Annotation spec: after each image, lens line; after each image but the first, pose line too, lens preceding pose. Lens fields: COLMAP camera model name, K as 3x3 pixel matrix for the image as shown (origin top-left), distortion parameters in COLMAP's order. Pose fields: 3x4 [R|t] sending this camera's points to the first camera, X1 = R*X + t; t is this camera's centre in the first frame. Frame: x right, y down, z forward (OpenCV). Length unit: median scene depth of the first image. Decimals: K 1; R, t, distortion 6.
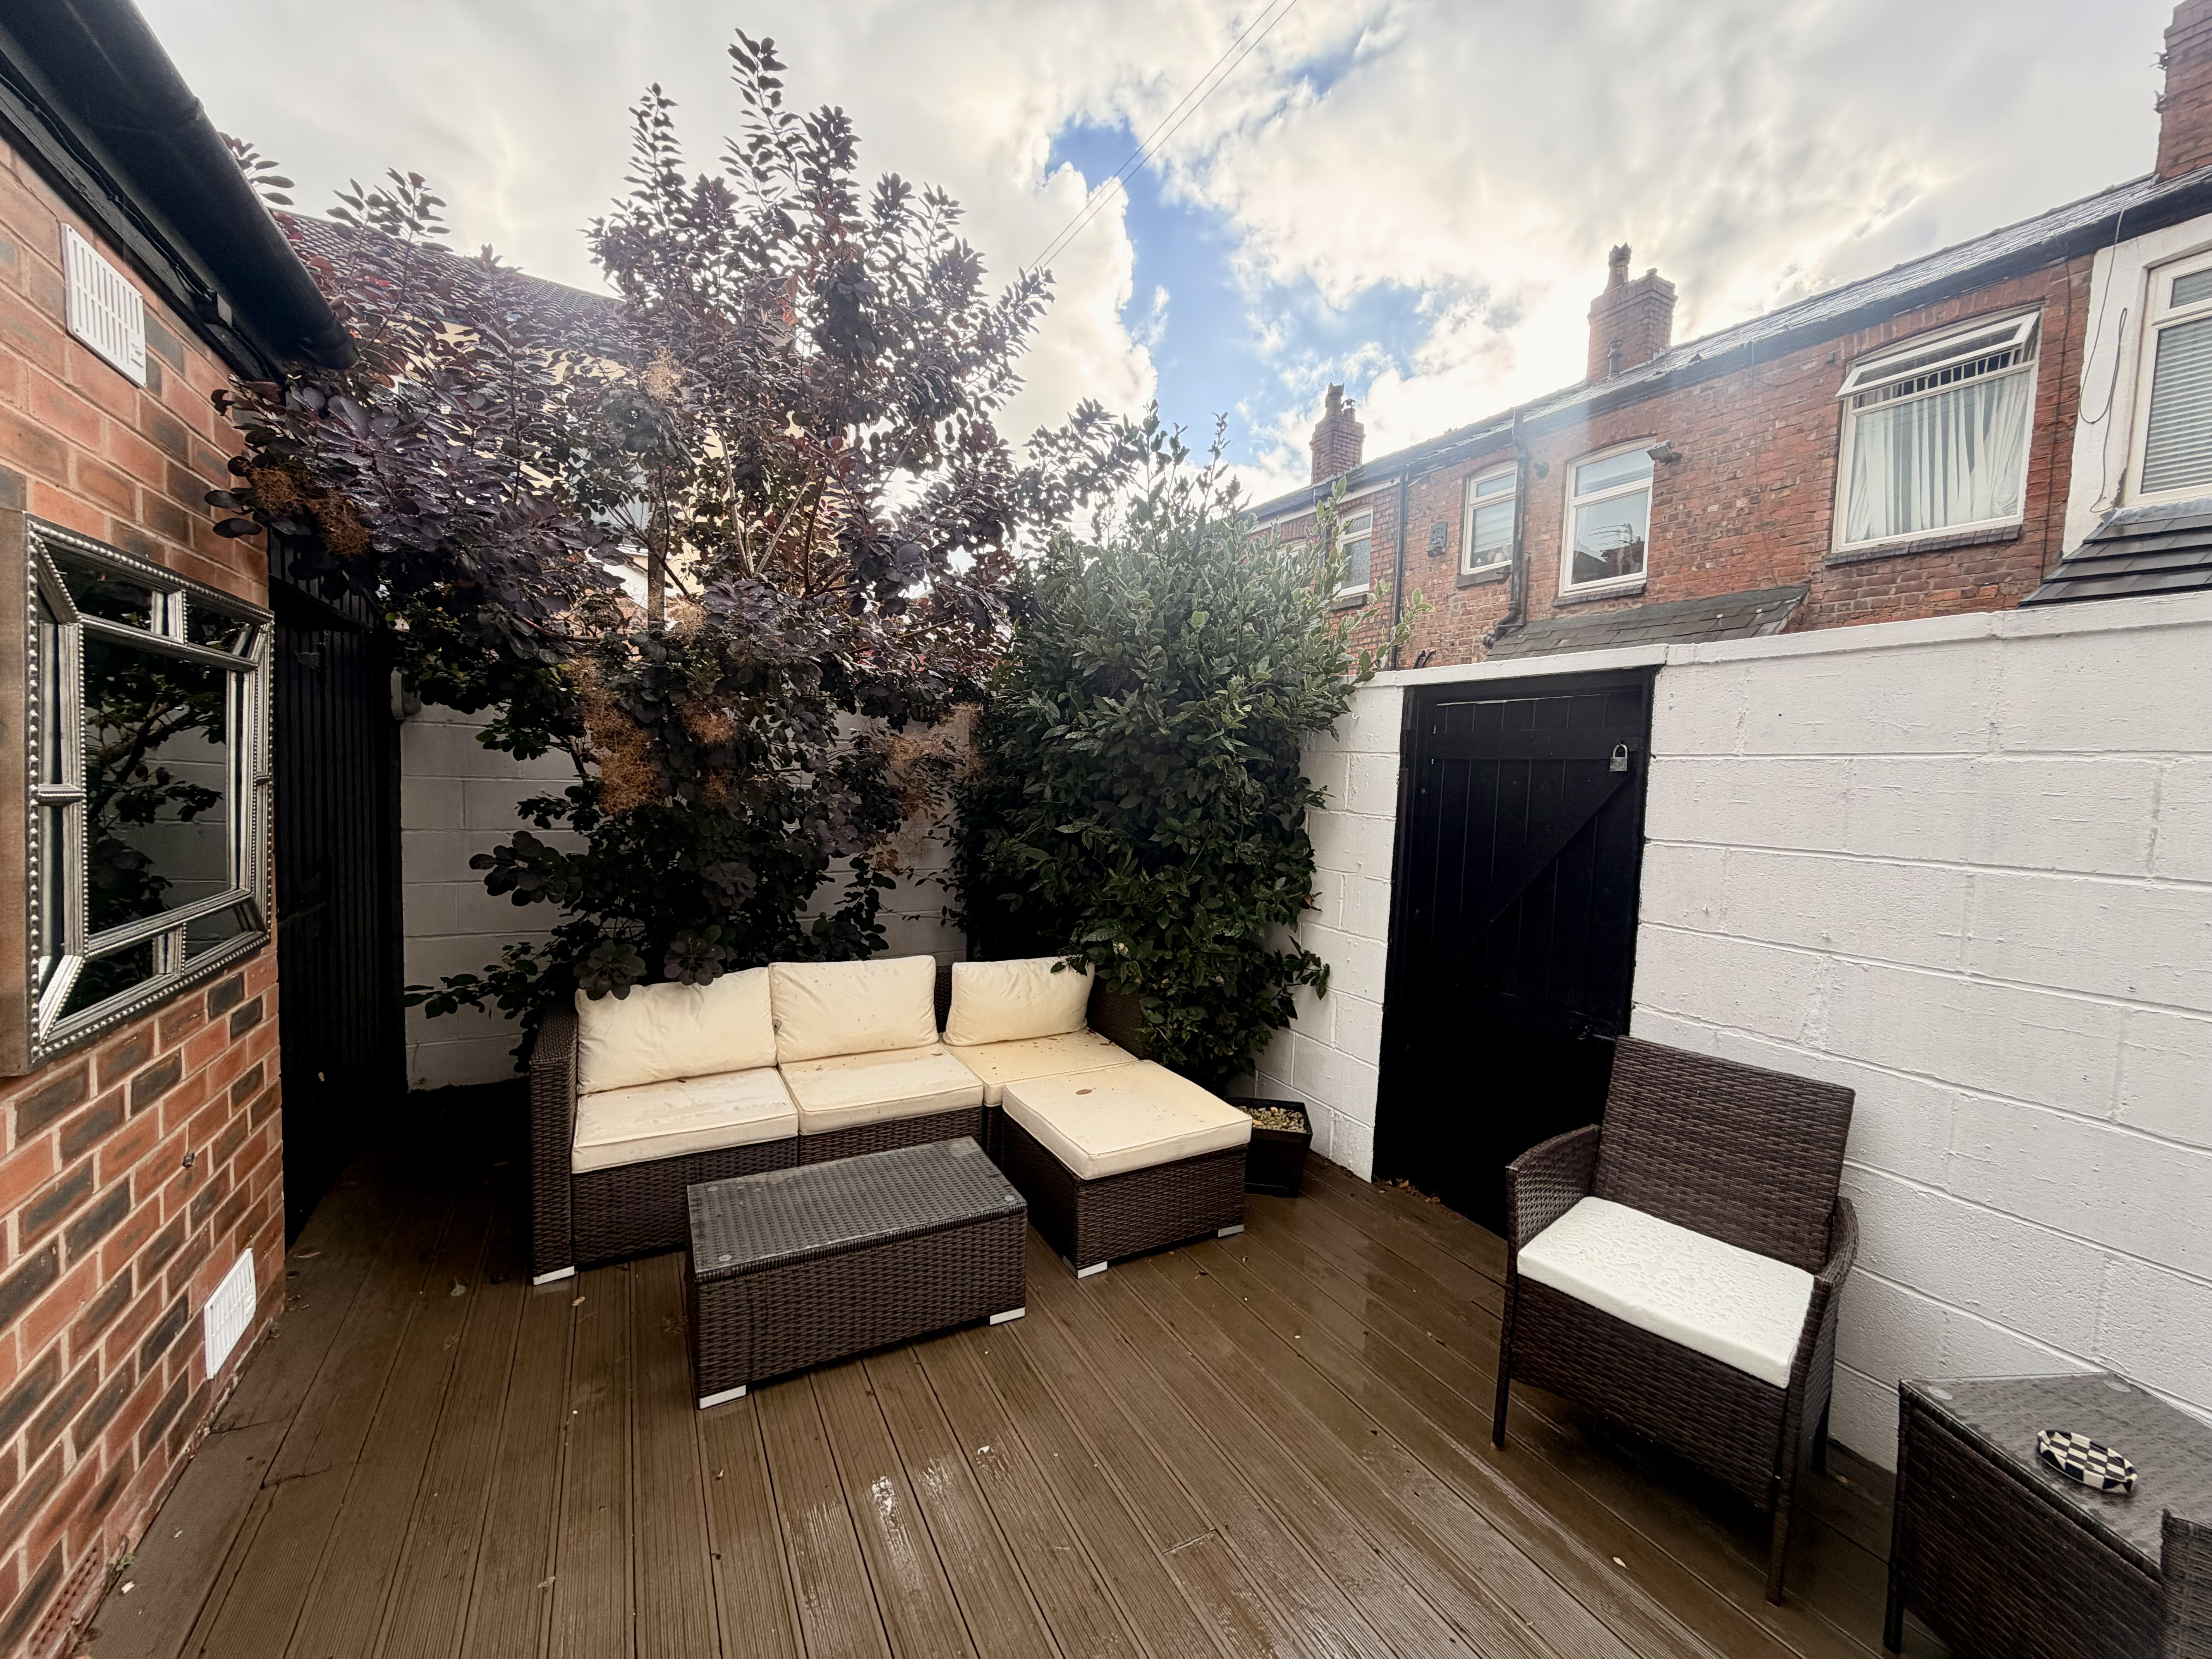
lens RADIAL K [[887.1, 0, 1101.8], [0, 887.1, 827.0], [0, 0, 1]] dist [-0.001974, -0.000073]
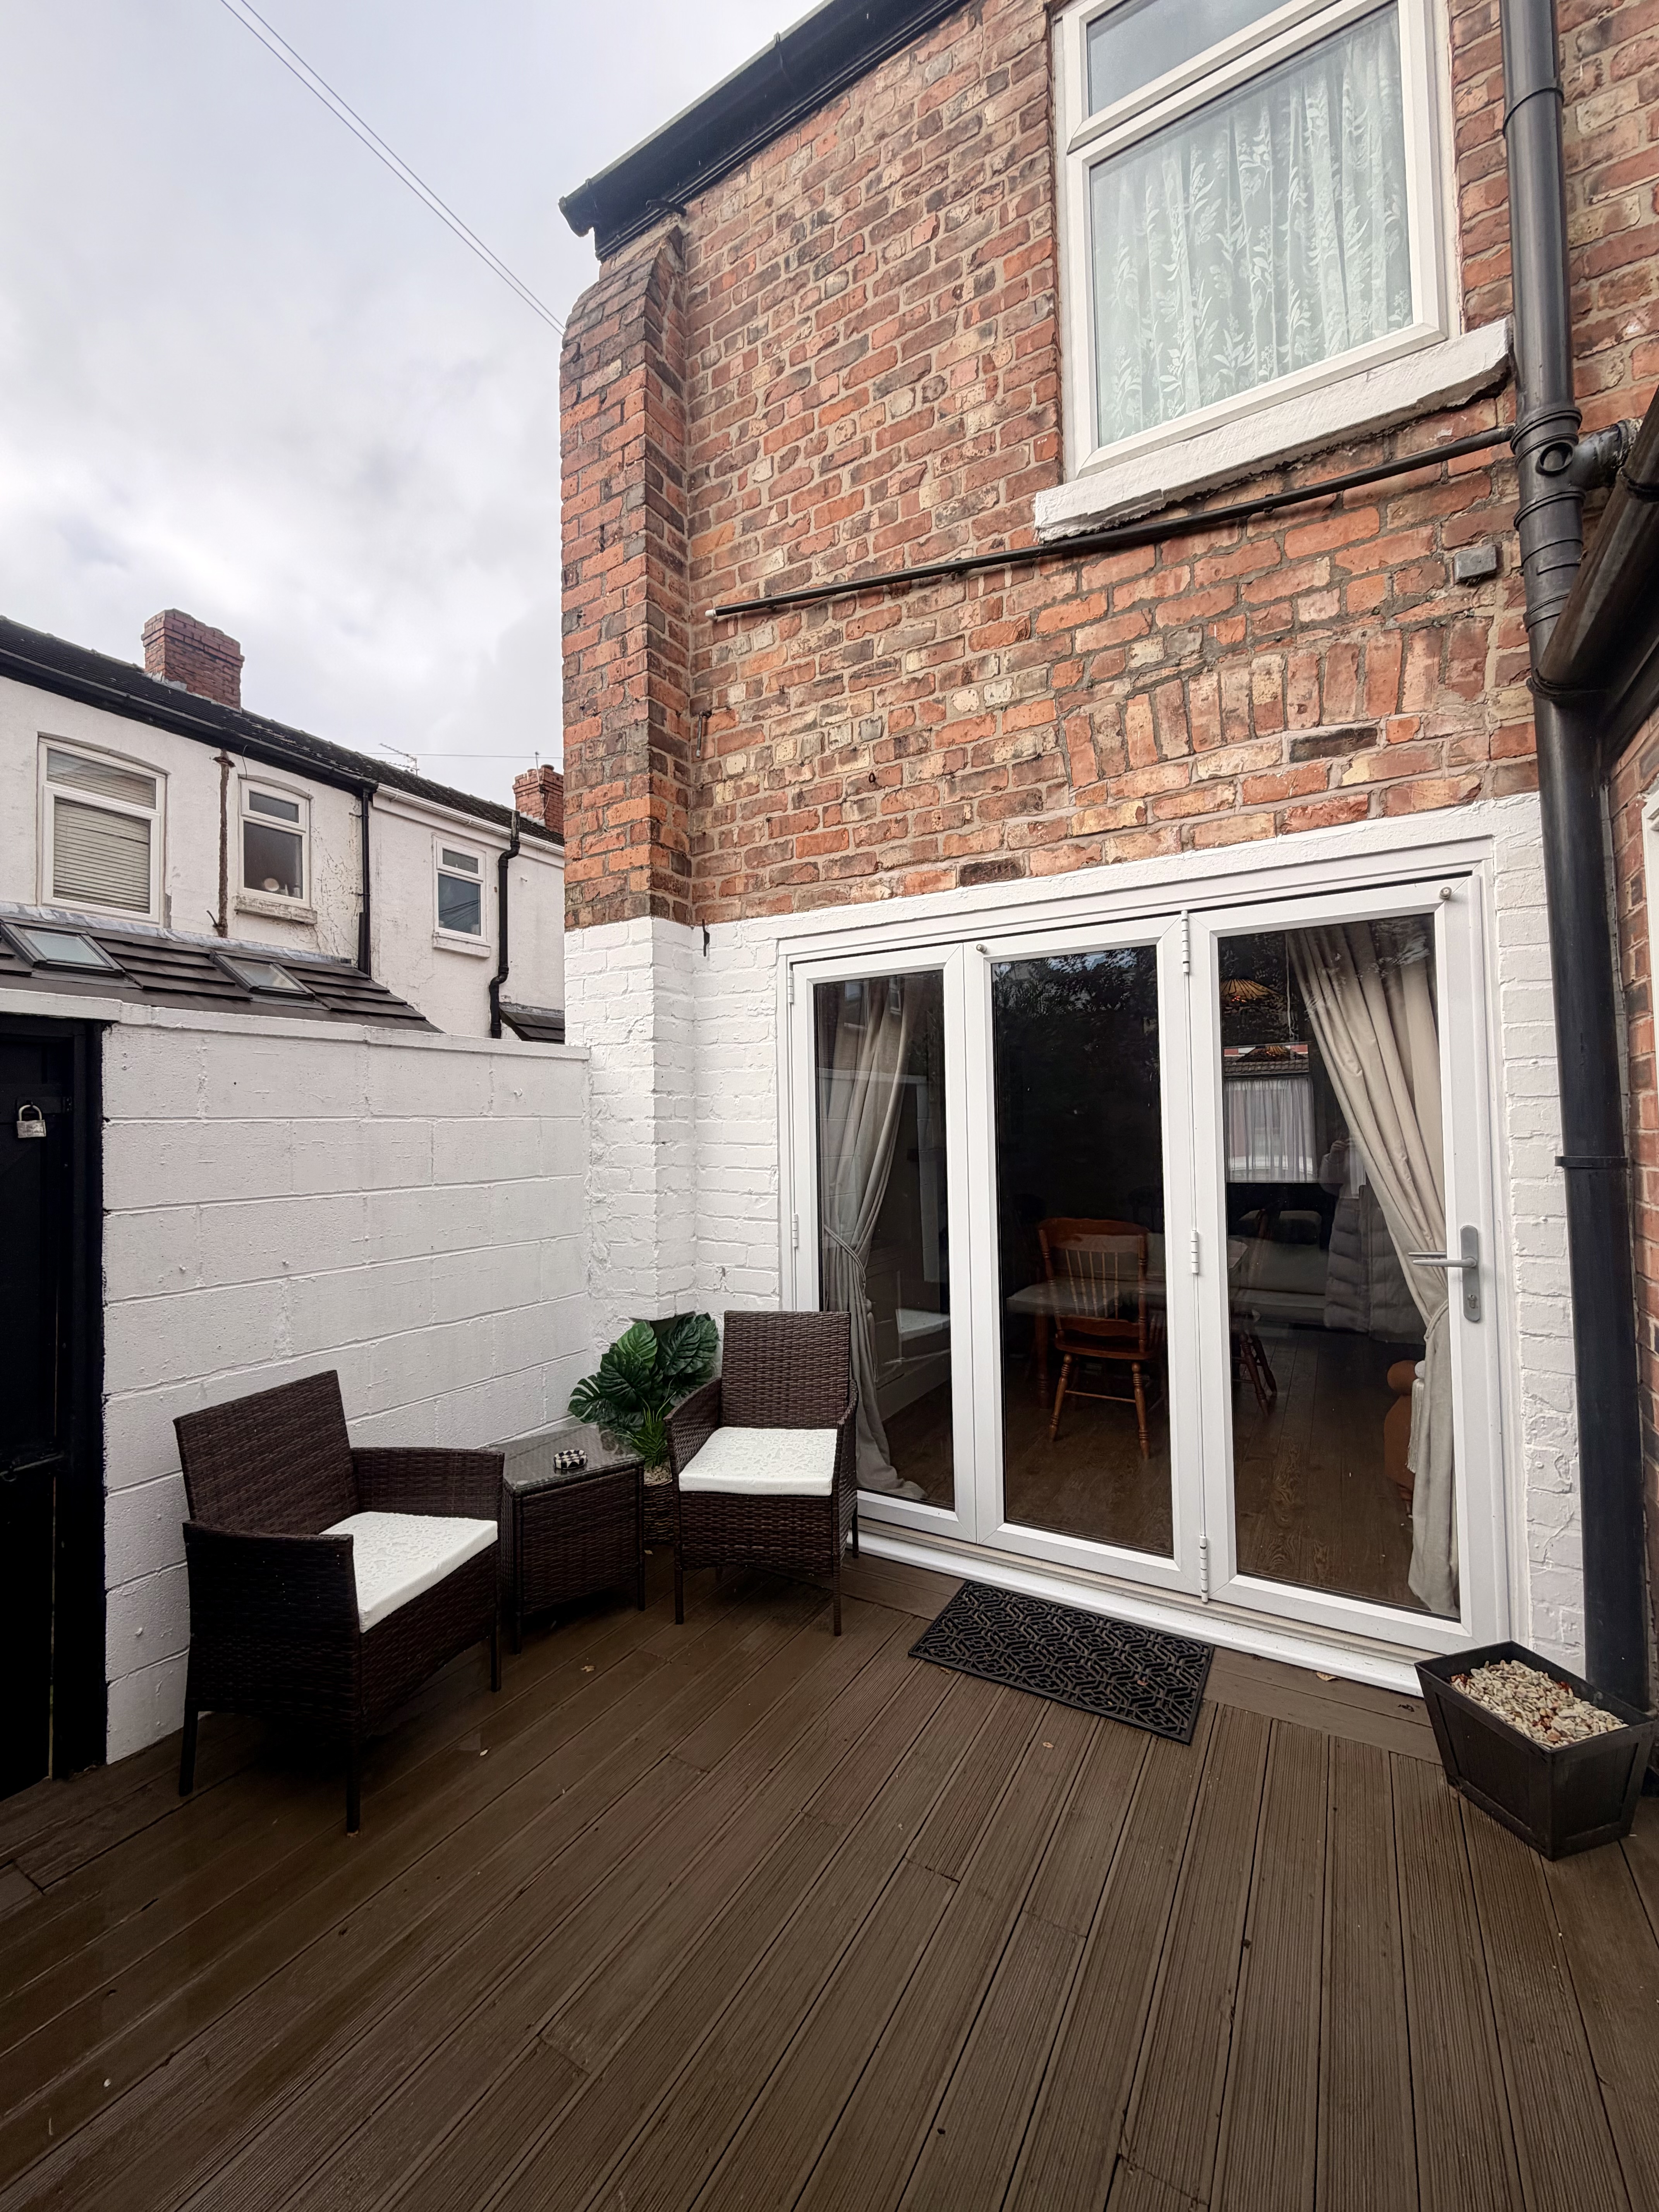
lens RADIAL K [[887.1, 0, 825.0], [0, 887.1, 1100.8], [0, 0, 1]] dist [-0.001974, -0.000073]
pose [[-0.504077, -0.006925, 0.863631, -0.561834], [0.046521, 0.998298, 0.035158, -0.100703], [-0.862405, 0.057899, -0.502897, 0.850715]]
